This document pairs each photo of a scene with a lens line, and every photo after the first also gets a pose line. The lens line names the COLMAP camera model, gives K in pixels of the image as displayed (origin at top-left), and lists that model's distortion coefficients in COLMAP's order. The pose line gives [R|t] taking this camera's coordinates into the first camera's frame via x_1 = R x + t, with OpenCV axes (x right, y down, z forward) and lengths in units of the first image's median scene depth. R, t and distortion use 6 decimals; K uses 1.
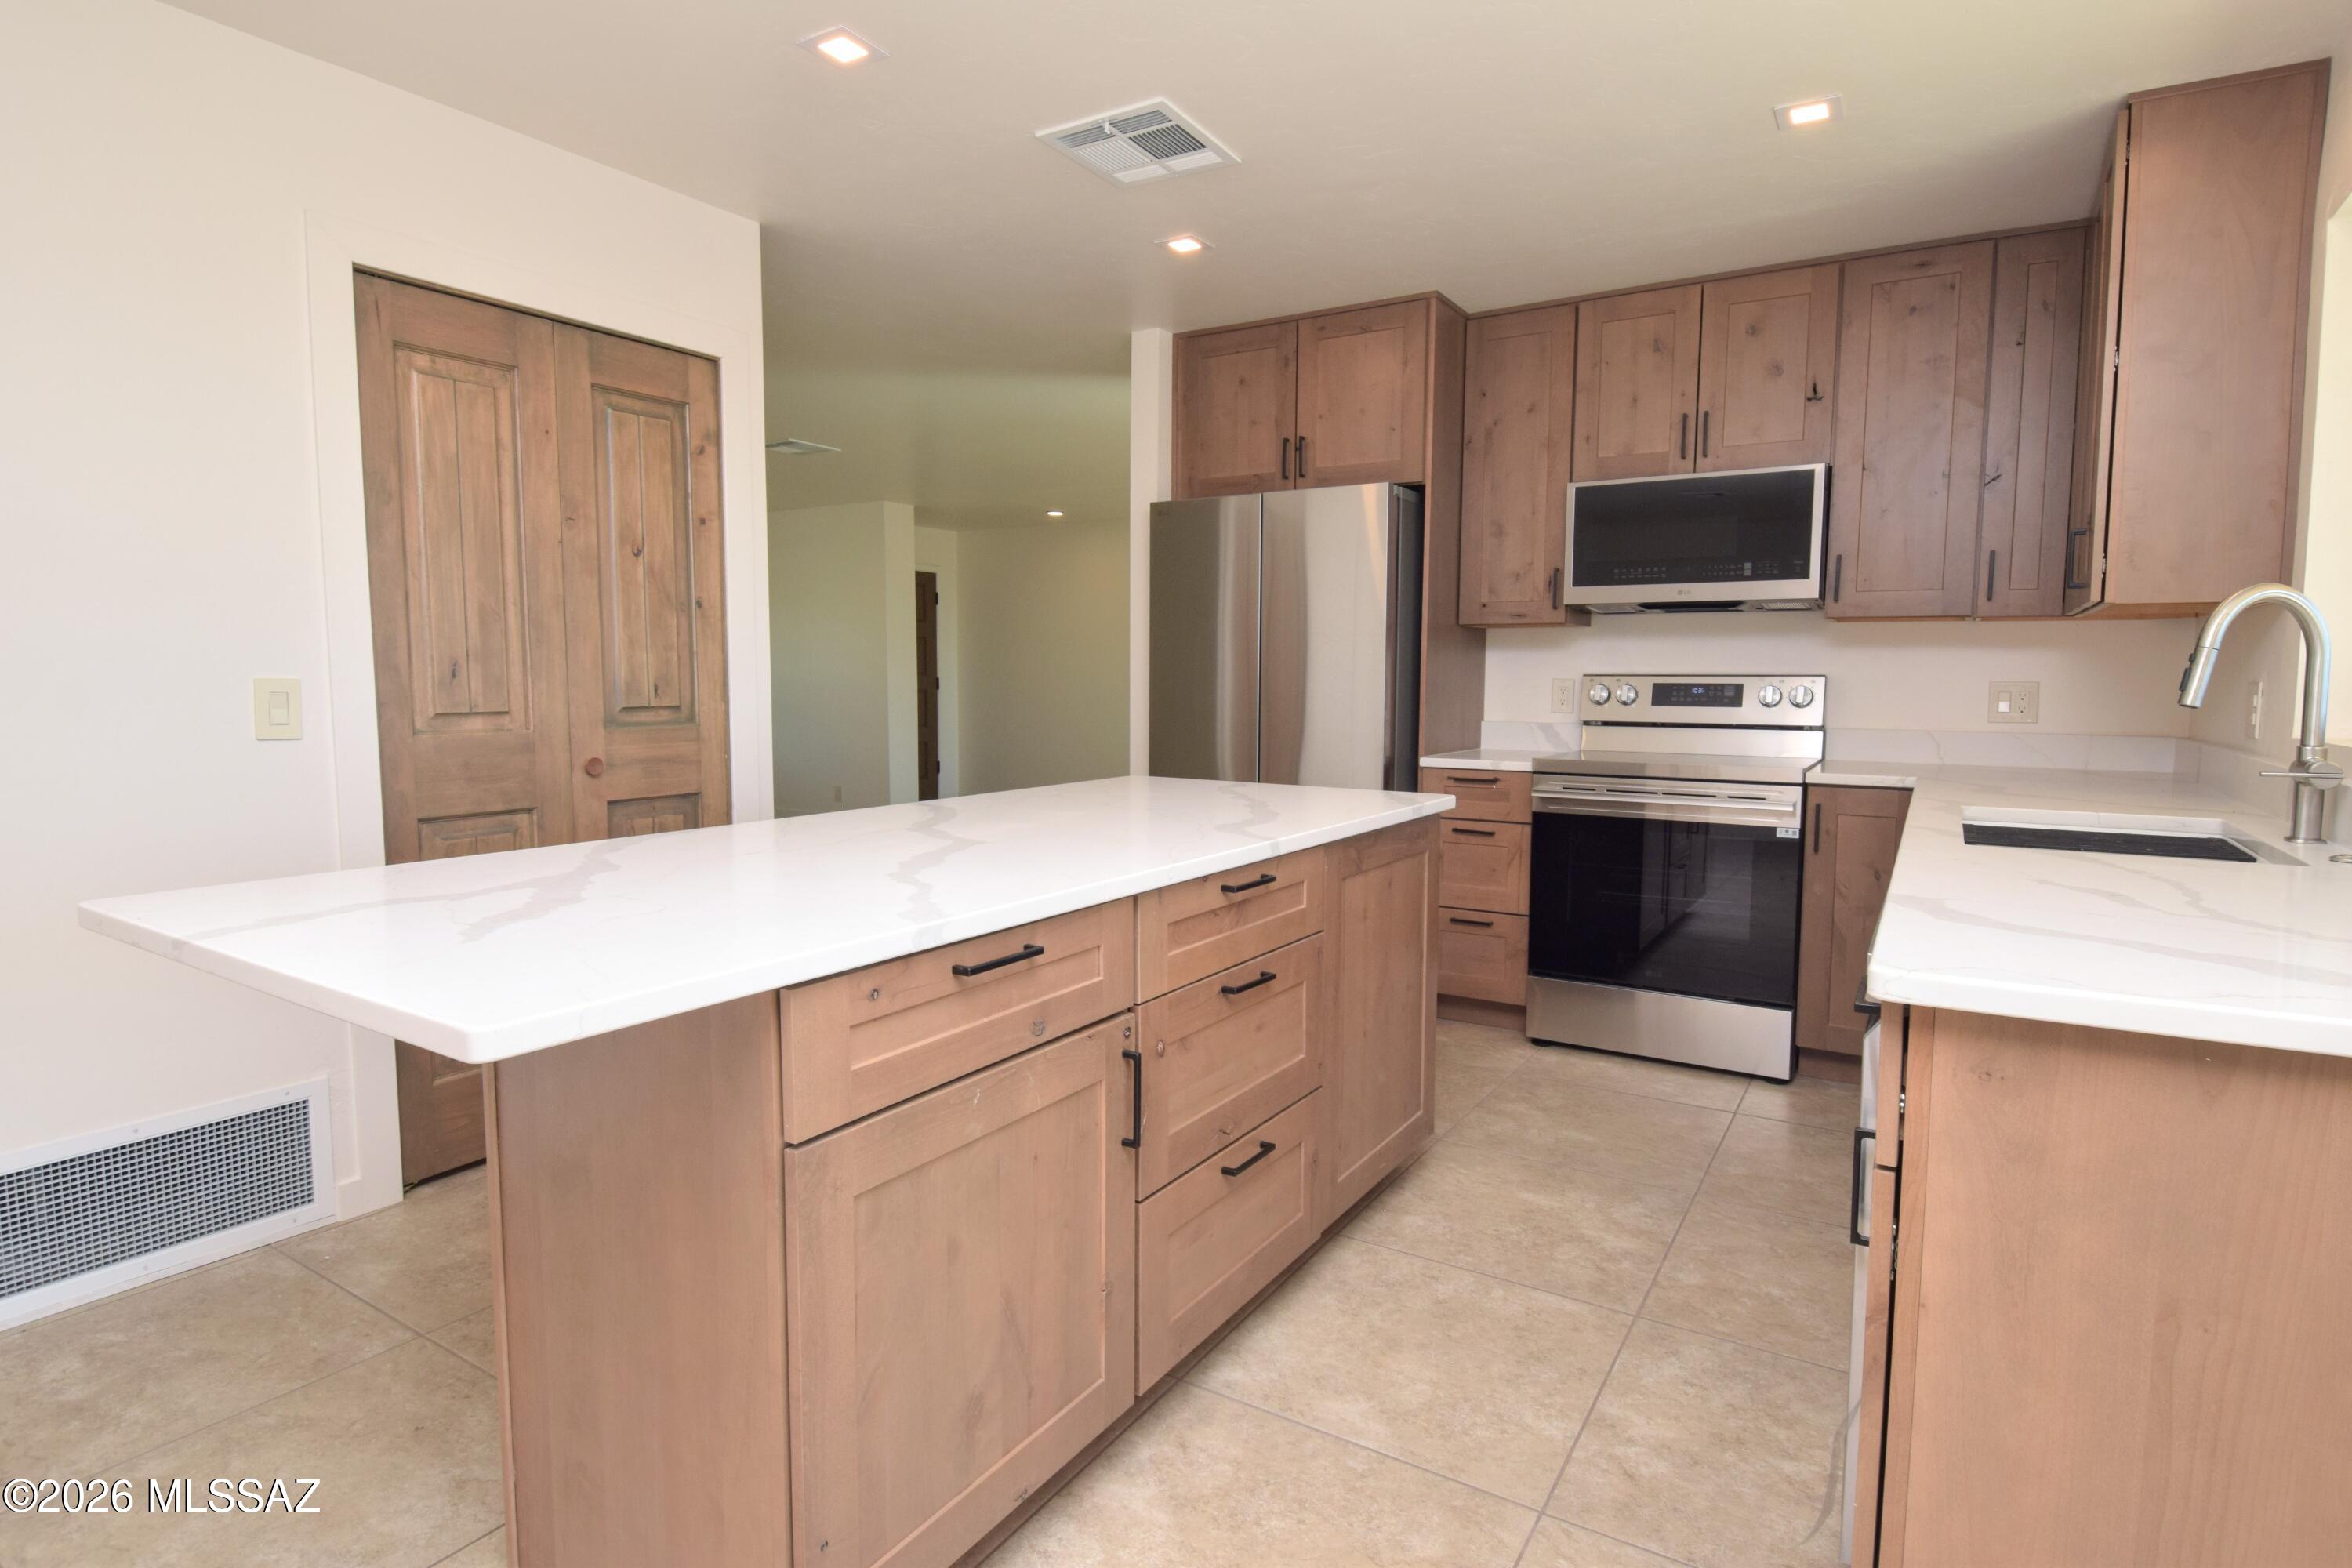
lens RADIAL K [[1202.3, 0, 1203.6], [0, 1202.3, 772.6], [0, 0, 1]] dist [0.027388, -0.028358]
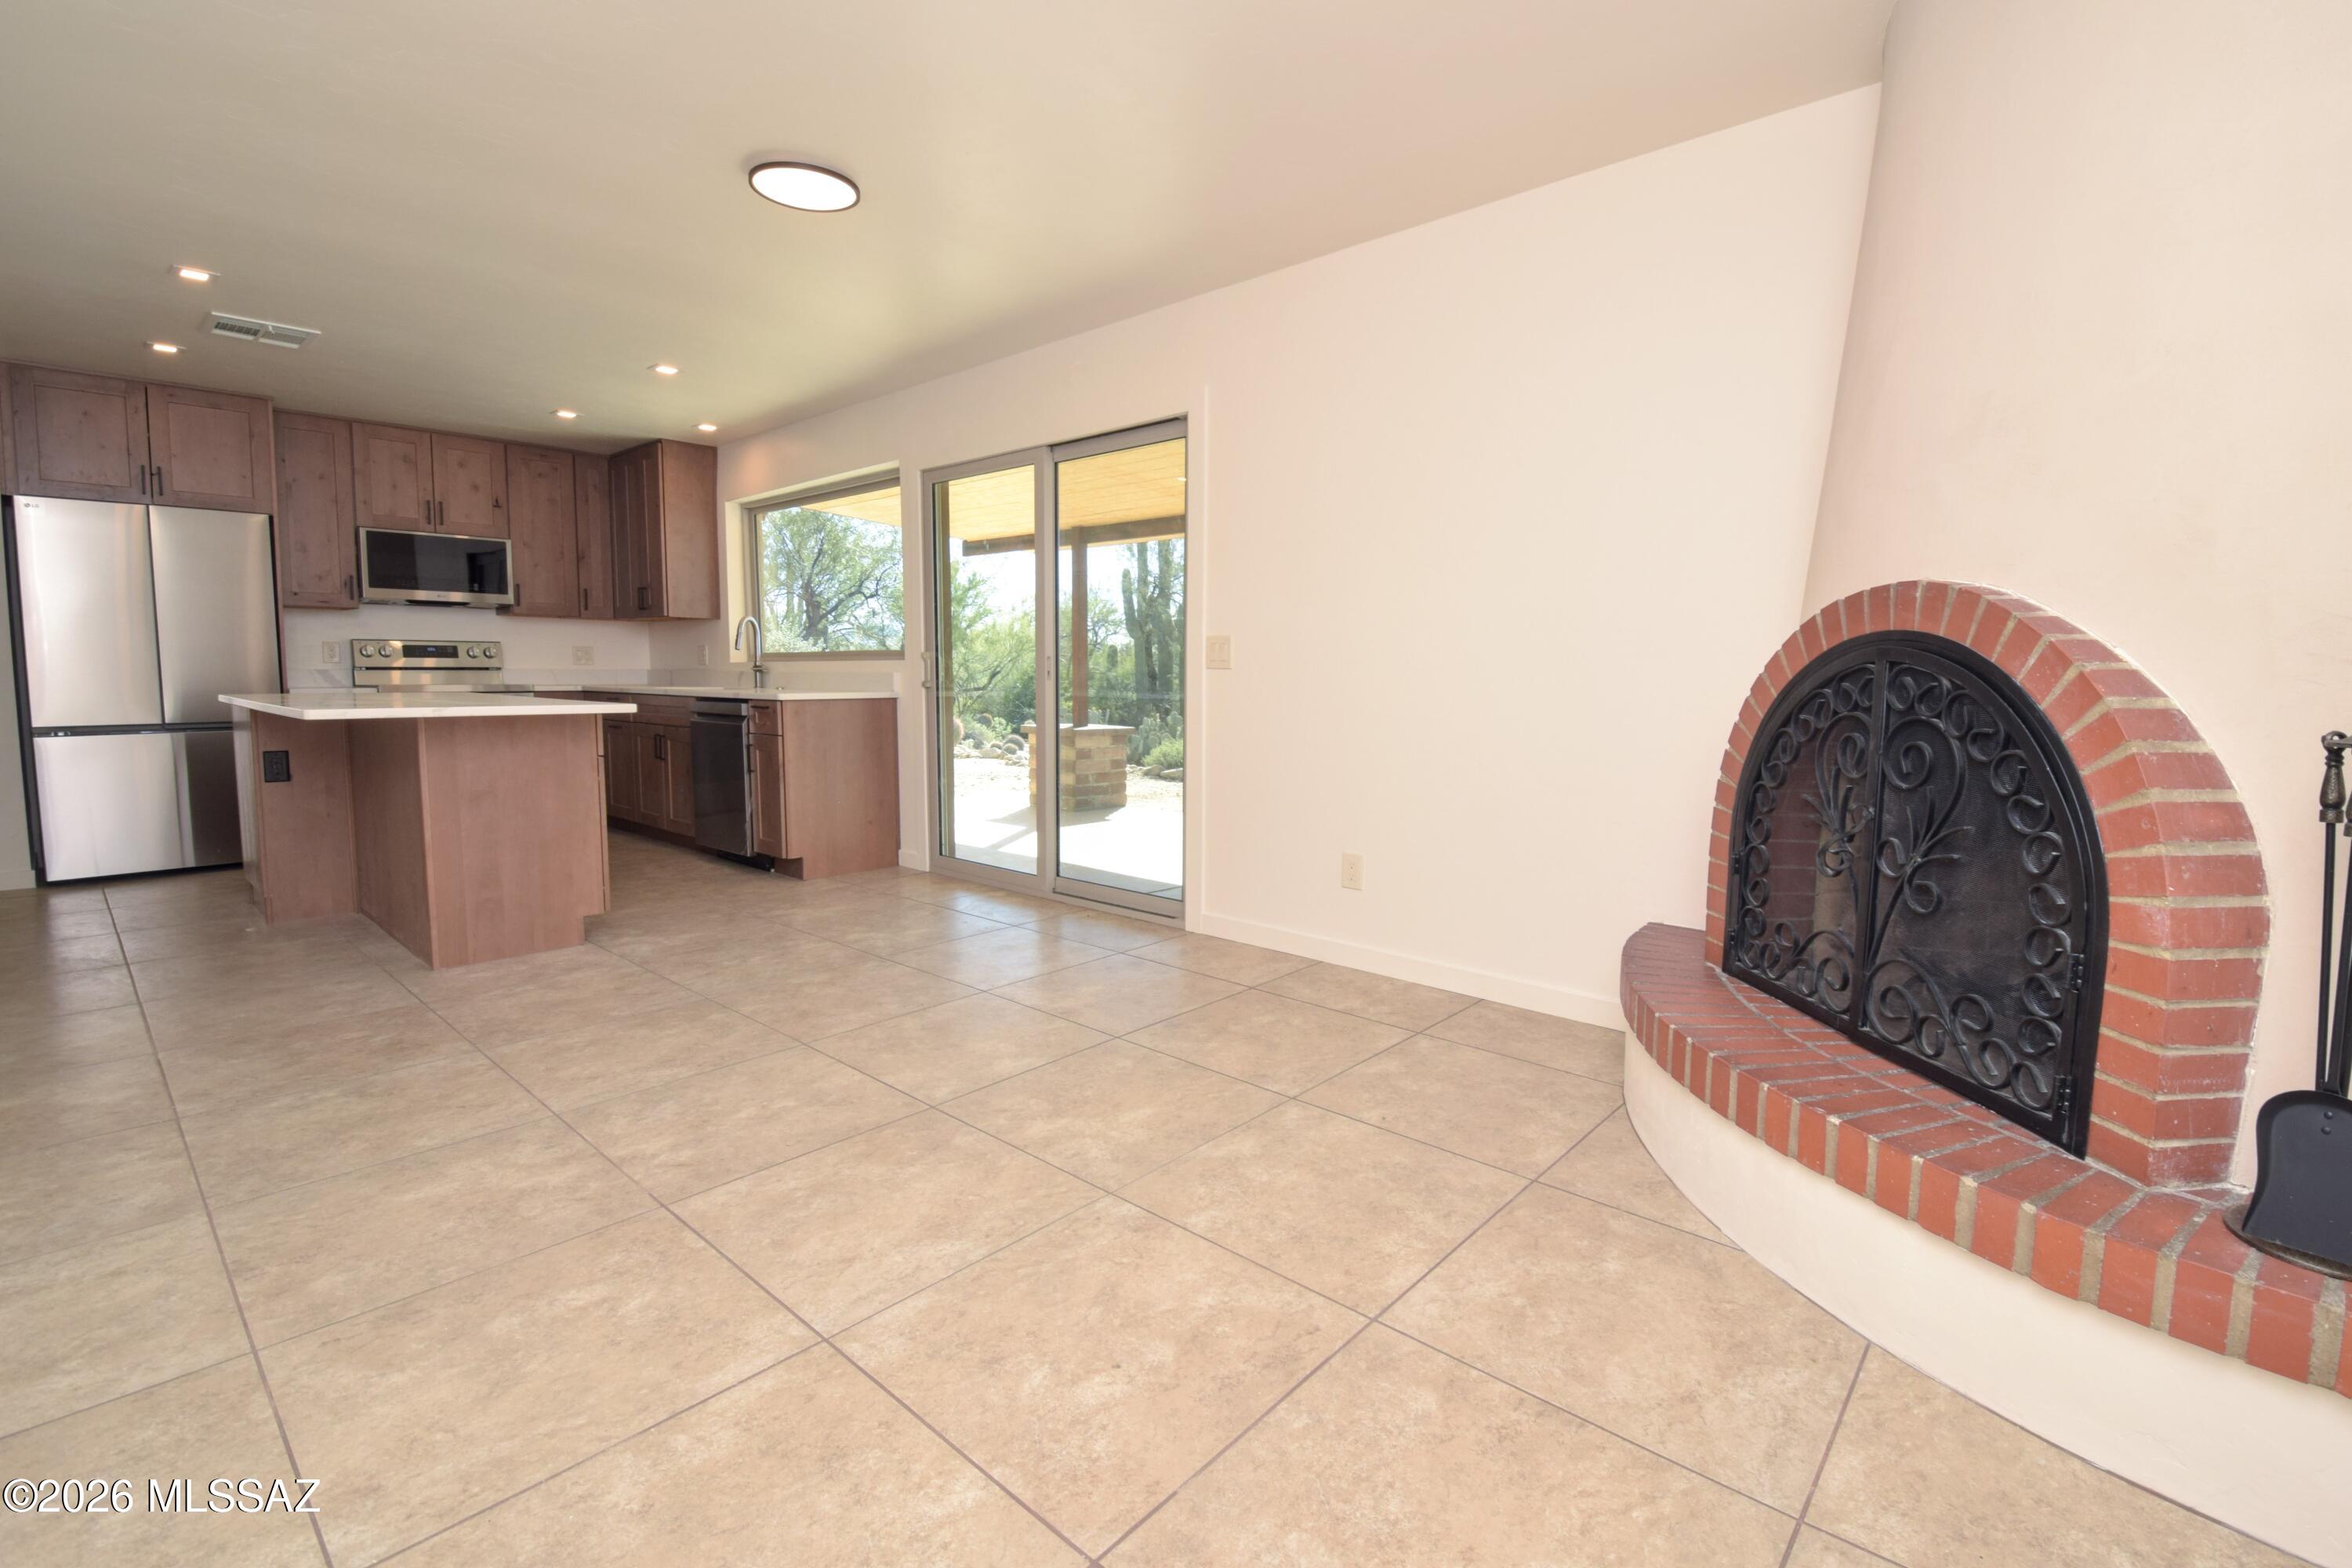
lens RADIAL K [[1037.9, 0, 1200.4], [0, 1037.9, 772.0], [0, 0, 1]] dist [0.002757, -0.013449]
pose [[0.168673, -0.099773, 0.980609, -1.211613], [0.074157, 0.993329, 0.088311, 0.082486], [-0.982878, 0.057823, 0.174947, -0.518156]]
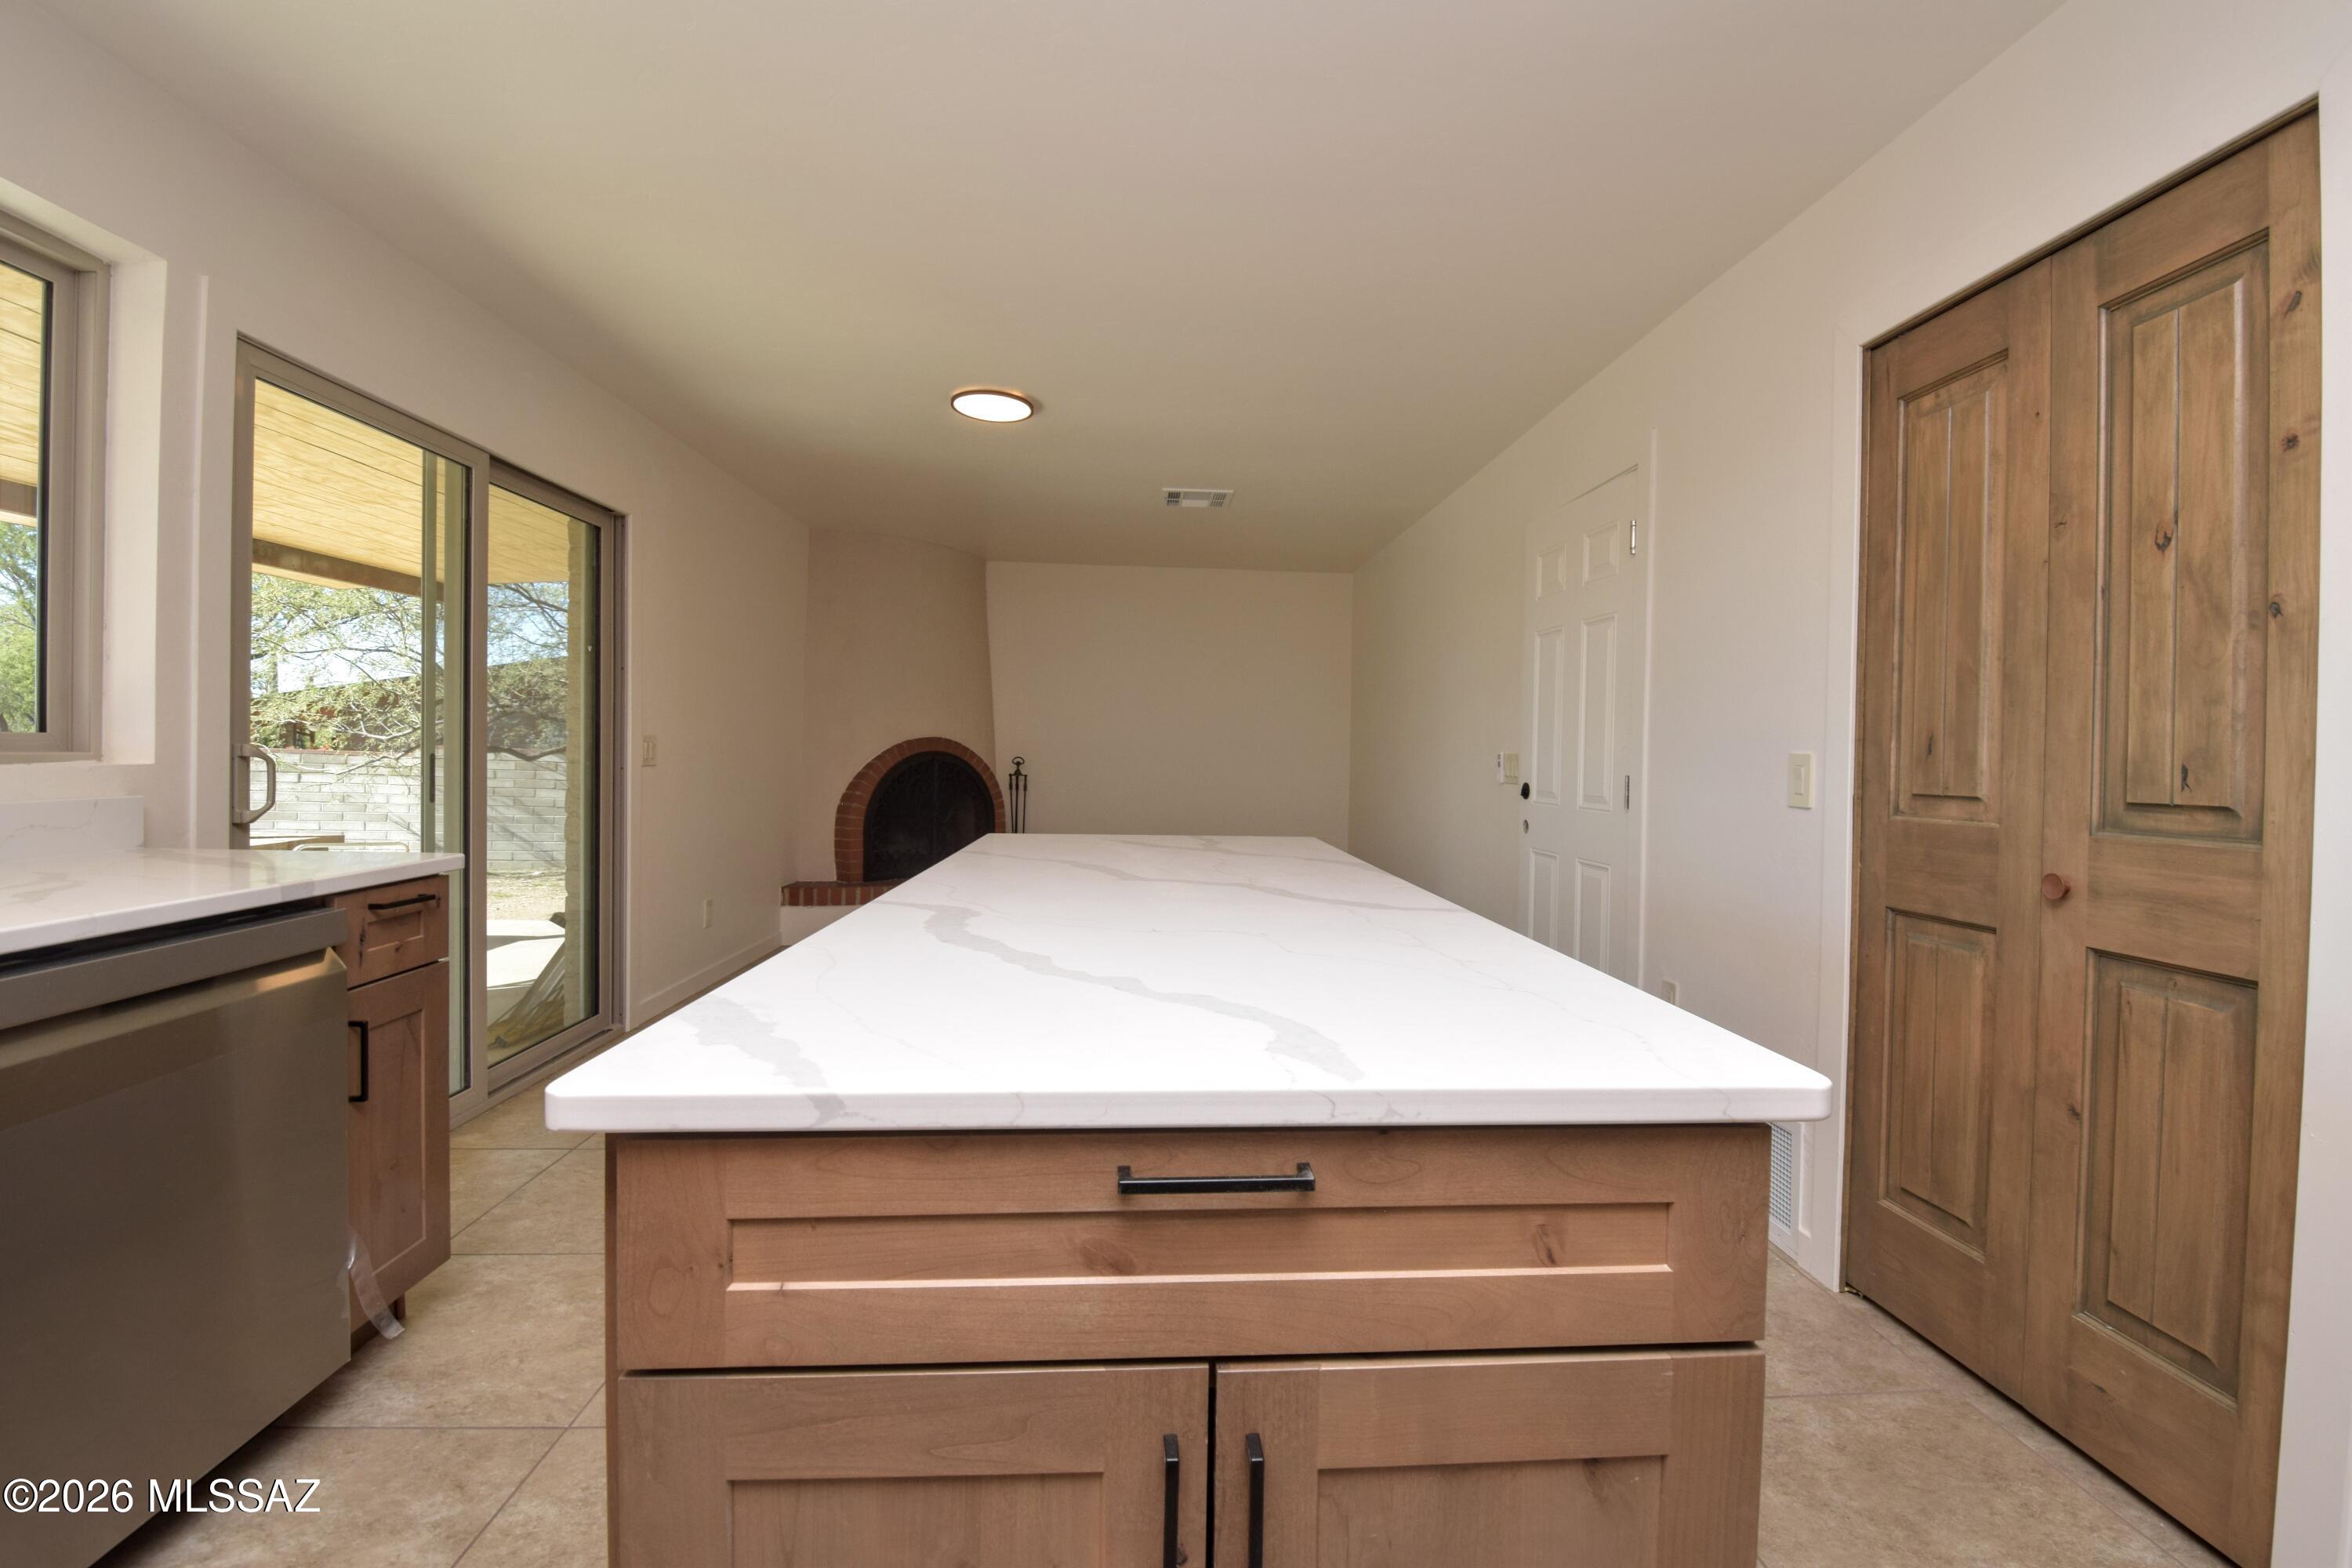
lens RADIAL K [[1037.9, 0, 1200.4], [0, 1037.9, 772.0], [0, 0, 1]] dist [0.002757, -0.013449]
pose [[-0.811581, -0.009856, -0.584157, 0.200602], [-0.070666, 0.994173, 0.081404, -0.077392], [0.579951, 0.107346, -0.807548, 1.127363]]
